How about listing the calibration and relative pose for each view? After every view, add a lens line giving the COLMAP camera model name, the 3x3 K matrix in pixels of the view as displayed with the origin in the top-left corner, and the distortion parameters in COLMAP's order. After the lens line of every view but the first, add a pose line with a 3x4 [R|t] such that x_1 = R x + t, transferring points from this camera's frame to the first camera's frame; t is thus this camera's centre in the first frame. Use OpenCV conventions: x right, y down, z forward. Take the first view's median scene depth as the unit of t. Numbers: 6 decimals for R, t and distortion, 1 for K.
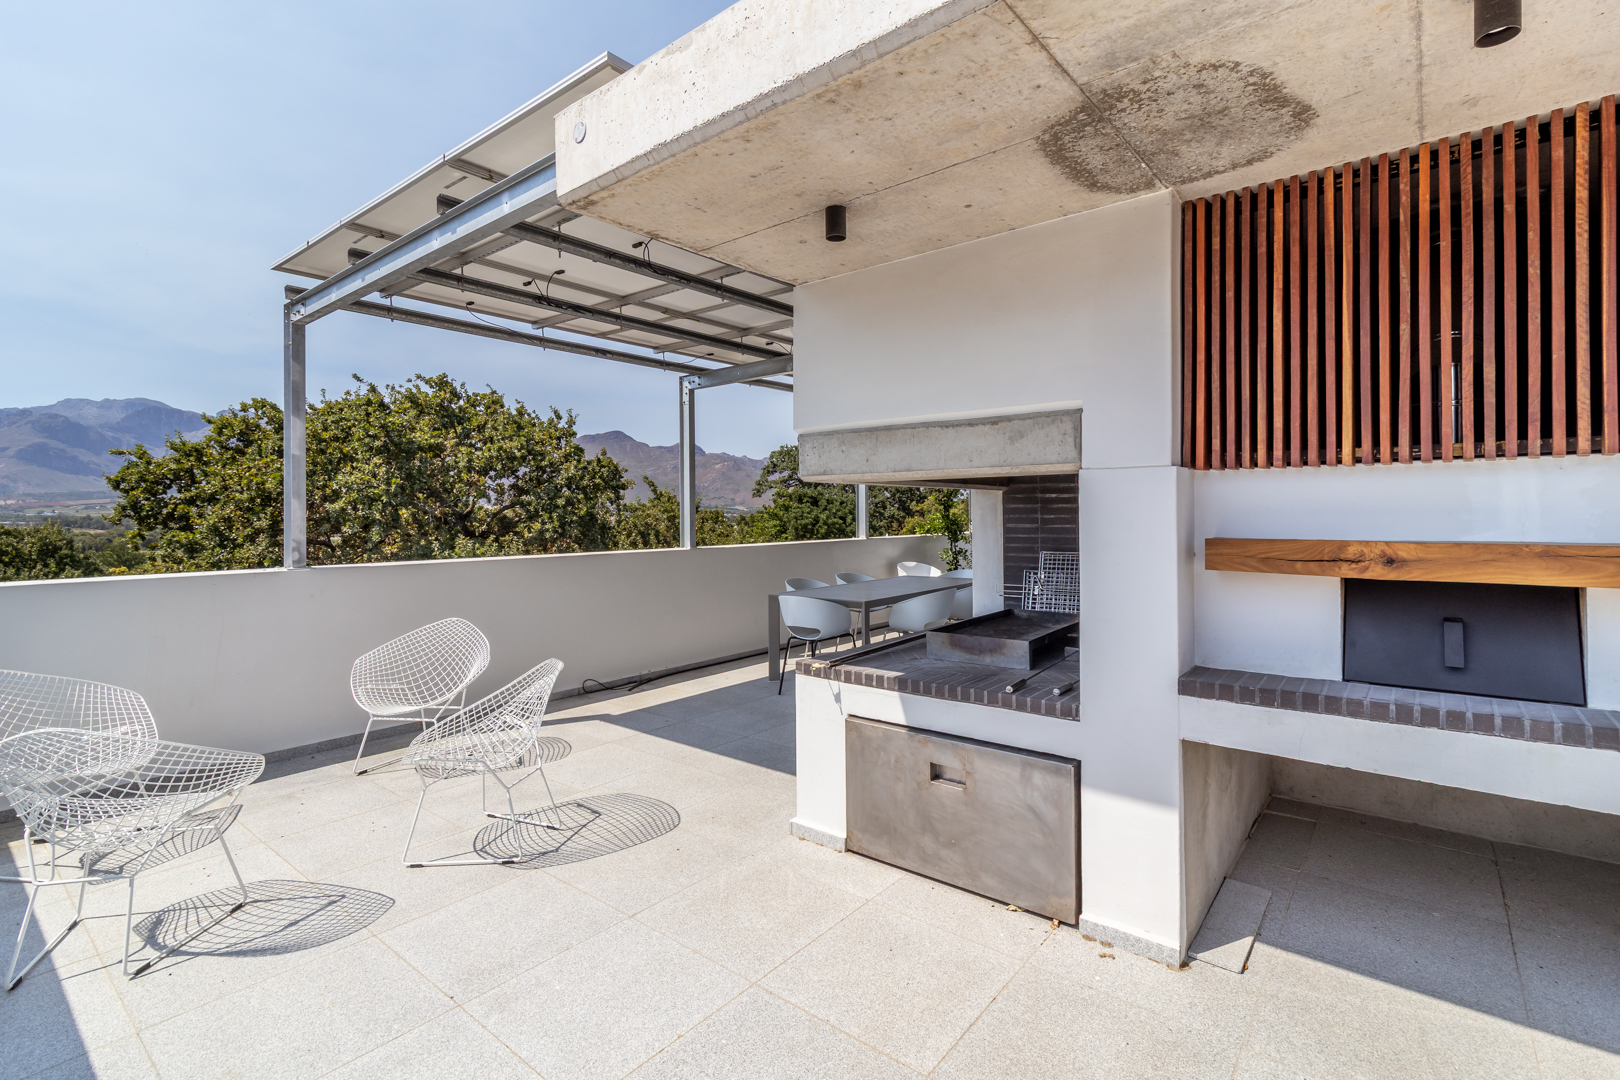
lens RADIAL K [[752.3, 0, 823.2], [0, 752.3, 514.7], [0, 0, 1]] dist [0.003147, 0.000946]
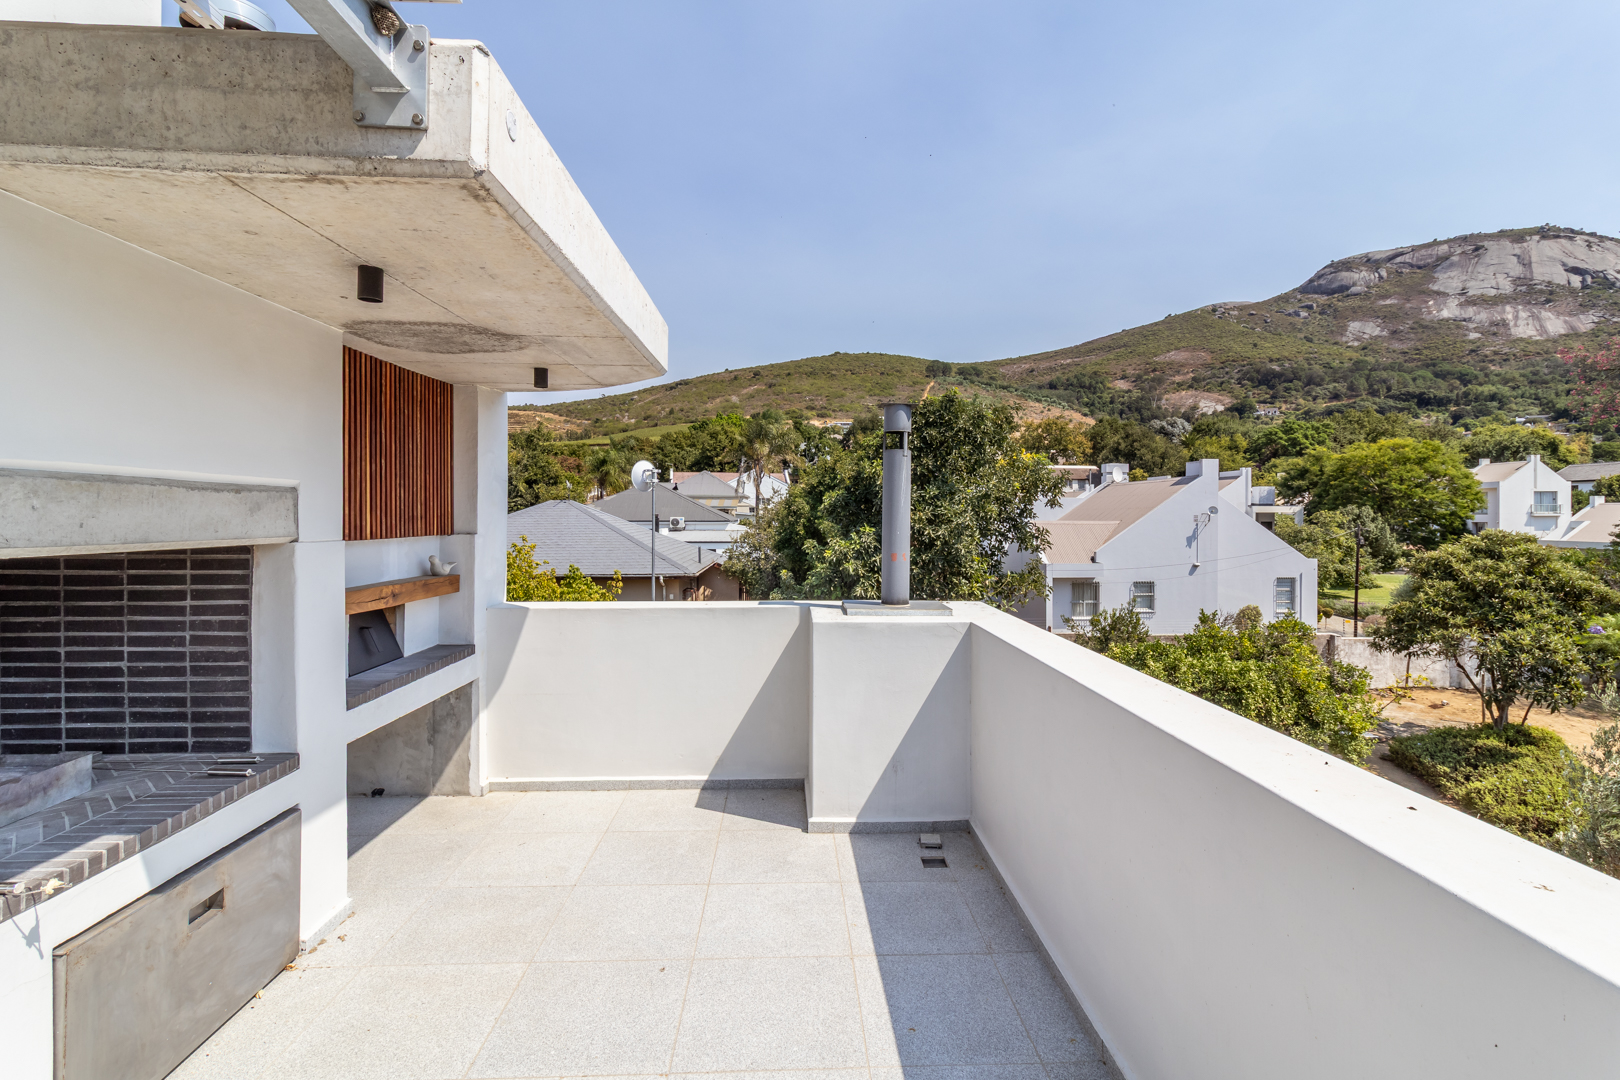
lens RADIAL K [[752.3, 0, 823.2], [0, 752.3, 514.7], [0, 0, 1]] dist [0.003147, 0.000946]
pose [[-0.659532, 0.006705, 0.751647, -0.117528], [0.000533, 0.999964, -0.008453, -0.010610], [-0.751677, -0.005174, -0.659512, 0.133735]]
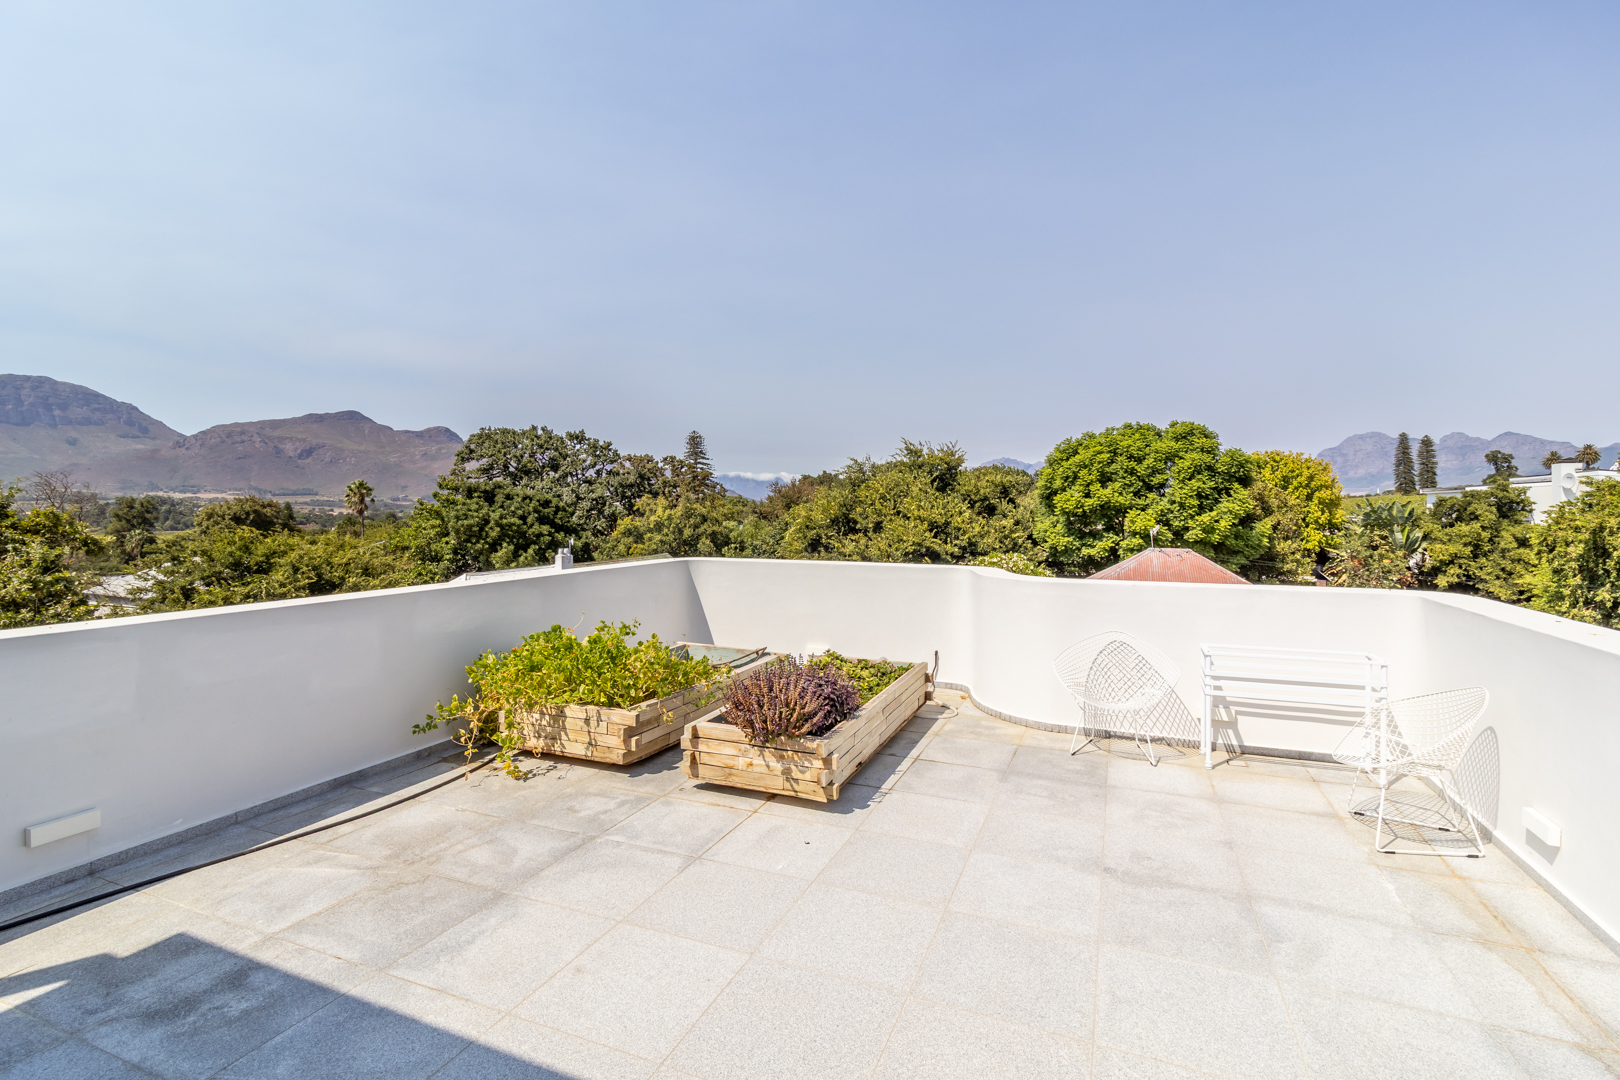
lens RADIAL K [[752.3, 0, 823.2], [0, 752.3, 514.7], [0, 0, 1]] dist [0.003147, 0.000946]
pose [[0.957338, 0.009568, 0.288811, 0.269472], [-0.011282, 0.999927, 0.004269, -0.015579], [-0.288749, -0.007345, 0.957377, 0.398561]]
